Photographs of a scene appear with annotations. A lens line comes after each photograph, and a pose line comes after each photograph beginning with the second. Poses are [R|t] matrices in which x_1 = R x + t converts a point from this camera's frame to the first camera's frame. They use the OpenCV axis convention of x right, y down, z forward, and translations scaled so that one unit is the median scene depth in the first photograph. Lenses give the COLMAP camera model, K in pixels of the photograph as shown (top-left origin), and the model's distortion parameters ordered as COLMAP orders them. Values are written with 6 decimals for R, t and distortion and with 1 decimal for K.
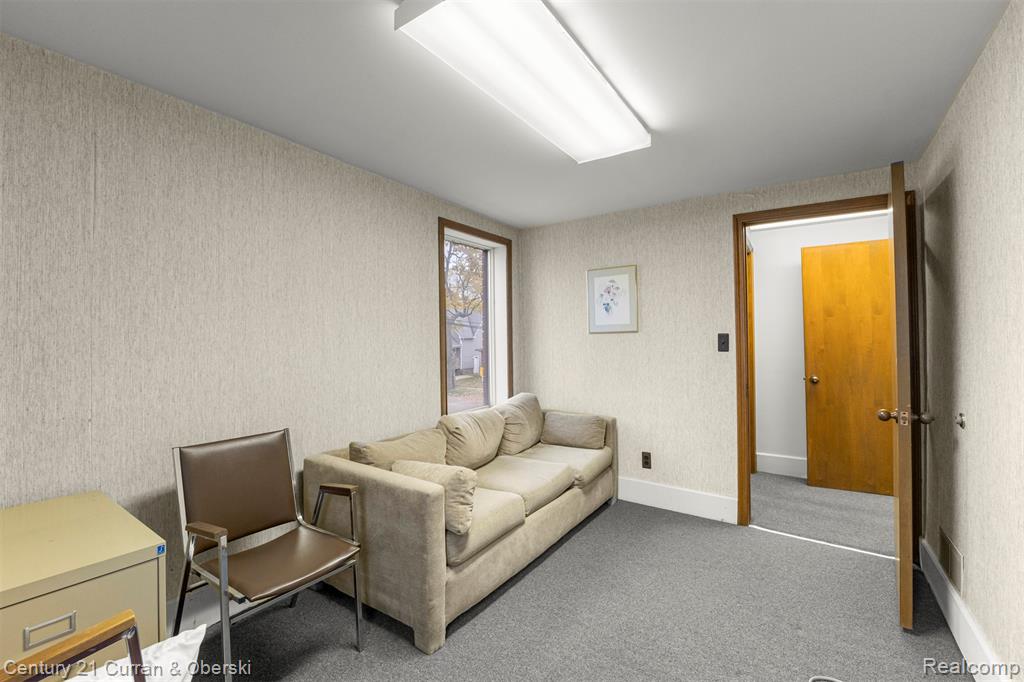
lens RADIAL K [[442.2, 0, 509.4], [0, 442.2, 339.4], [0, 0, 1]] dist [-0.021231, 0.001822]
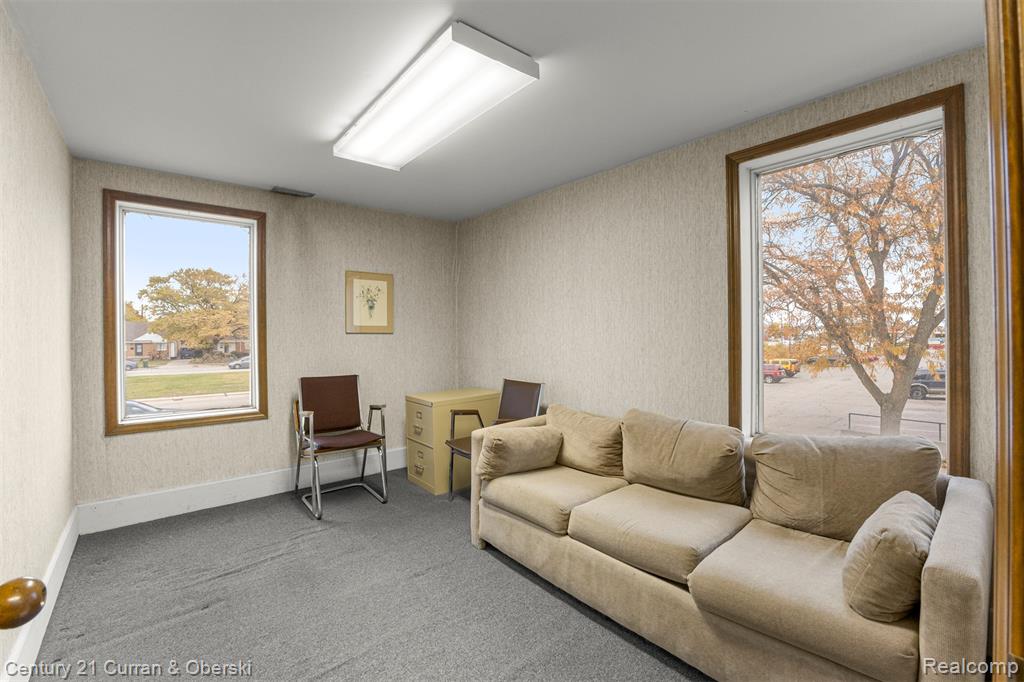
lens RADIAL K [[442.2, 0, 509.6], [0, 442.2, 336.7], [0, 0, 1]] dist [-0.021231, 0.001822]
pose [[-0.279528, 0.015168, -0.960018, 0.750164], [0.009550, 0.999870, 0.013017, 0.014904], [0.960090, -0.005530, -0.279636, 0.987433]]
